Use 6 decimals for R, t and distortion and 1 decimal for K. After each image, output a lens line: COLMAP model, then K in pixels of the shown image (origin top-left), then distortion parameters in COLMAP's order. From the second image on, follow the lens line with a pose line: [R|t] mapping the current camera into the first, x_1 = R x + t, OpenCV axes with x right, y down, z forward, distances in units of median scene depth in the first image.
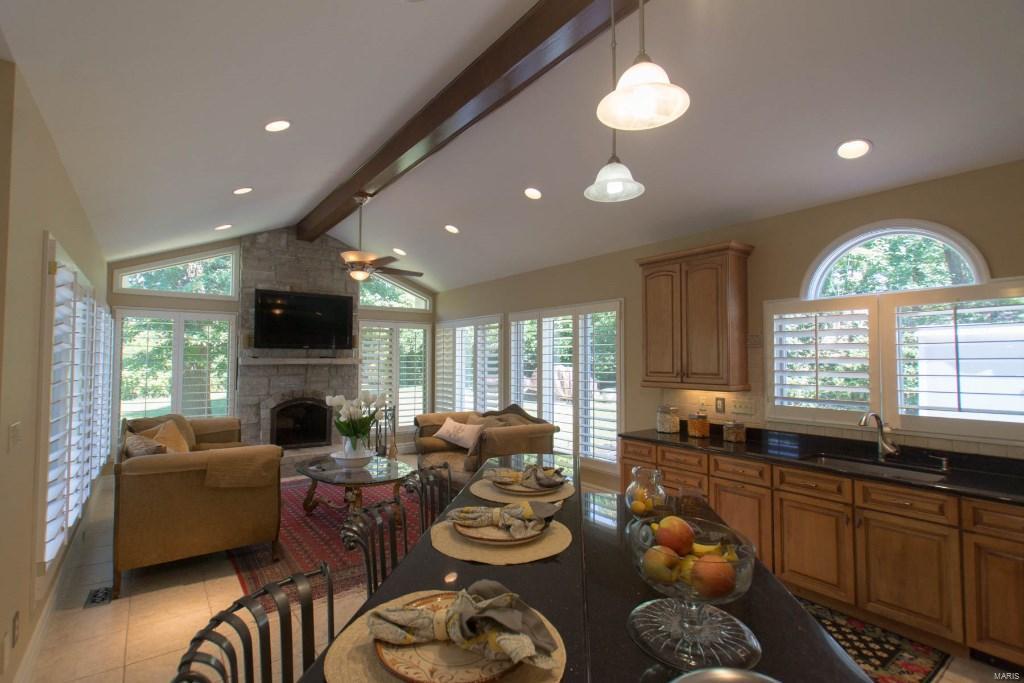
lens RADIAL K [[485.6, 0, 507.7], [0, 485.6, 343.1], [0, 0, 1]] dist [-0.002262, 0.000107]
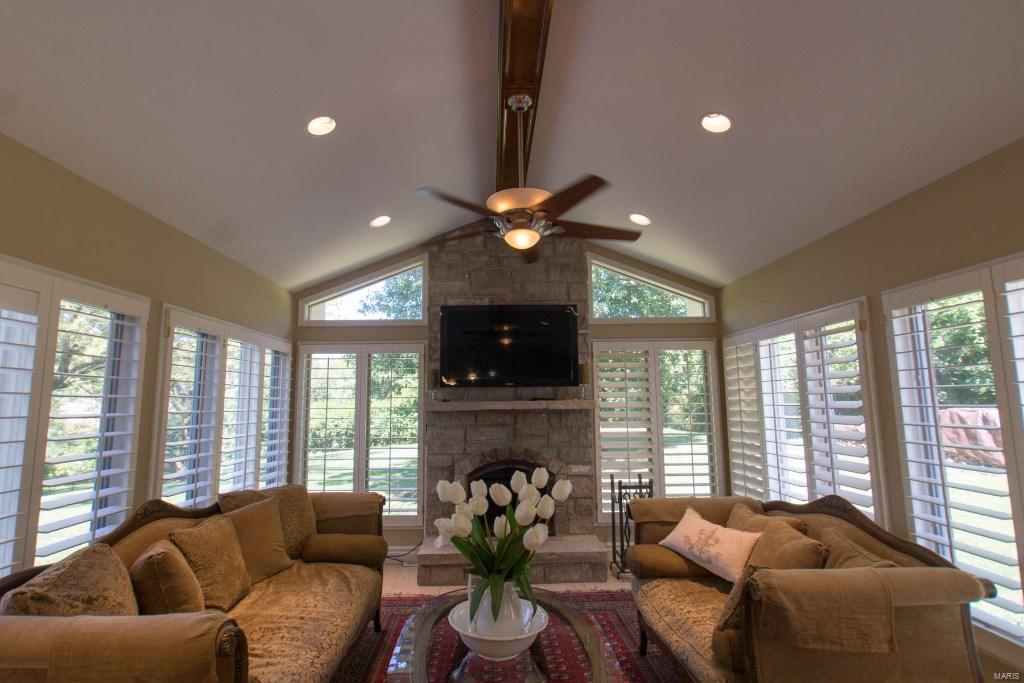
lens RADIAL K [[485.6, 0, 507.7], [0, 485.6, 343.1], [0, 0, 1]] dist [-0.002262, 0.000107]
pose [[0.810931, -0.081599, -0.579424, -0.020909], [0.033024, 0.995033, -0.093911, 0.014255], [0.584209, 0.057020, 0.809598, 0.431756]]
